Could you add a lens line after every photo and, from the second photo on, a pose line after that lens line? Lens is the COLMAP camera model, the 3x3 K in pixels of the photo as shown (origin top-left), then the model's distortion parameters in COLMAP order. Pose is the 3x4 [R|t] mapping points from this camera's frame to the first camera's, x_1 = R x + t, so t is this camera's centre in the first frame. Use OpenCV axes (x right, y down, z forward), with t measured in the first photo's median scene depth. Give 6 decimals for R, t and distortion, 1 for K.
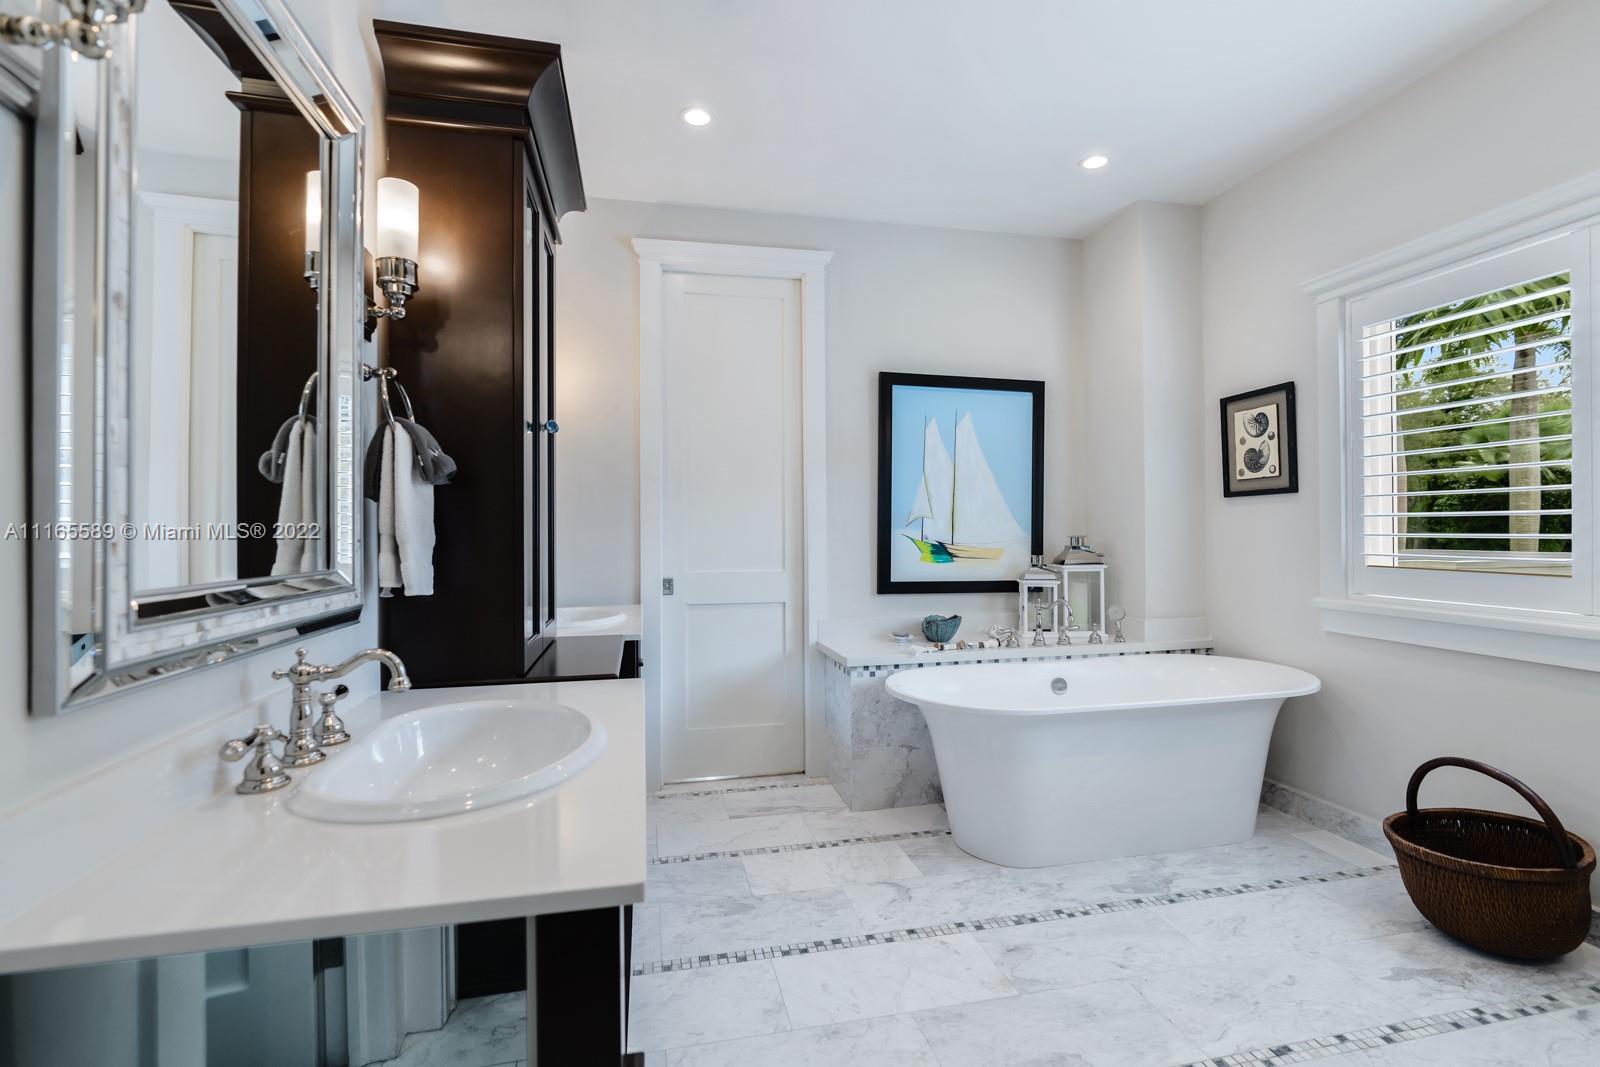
lens RADIAL K [[724.4, 0, 799.1], [0, 724.4, 528.1], [0, 0, 1]] dist [-0.003378, -0.000182]
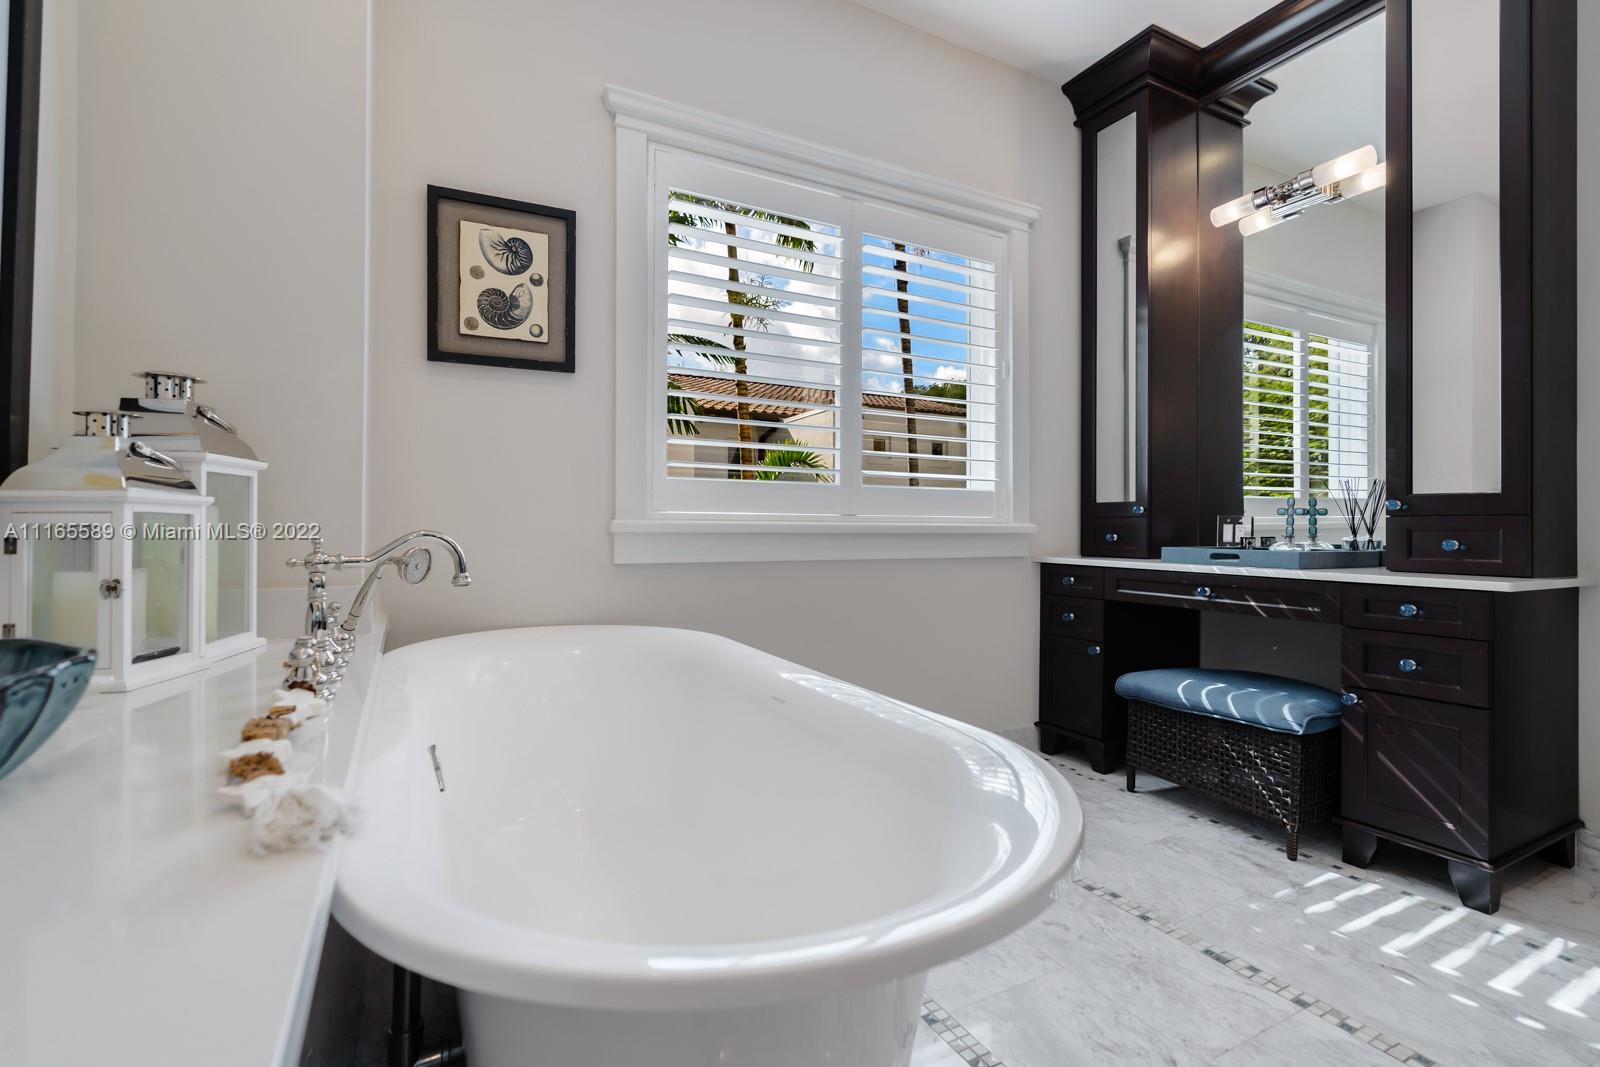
lens RADIAL K [[724.4, 0, 794.9], [0, 724.4, 520.4], [0, 0, 1]] dist [-0.003378, -0.000182]
pose [[-0.267330, 0.014913, 0.963490, -0.040883], [-0.002841, 0.999864, -0.016264, 0.099954], [-0.963601, -0.007085, -0.267251, 0.933224]]
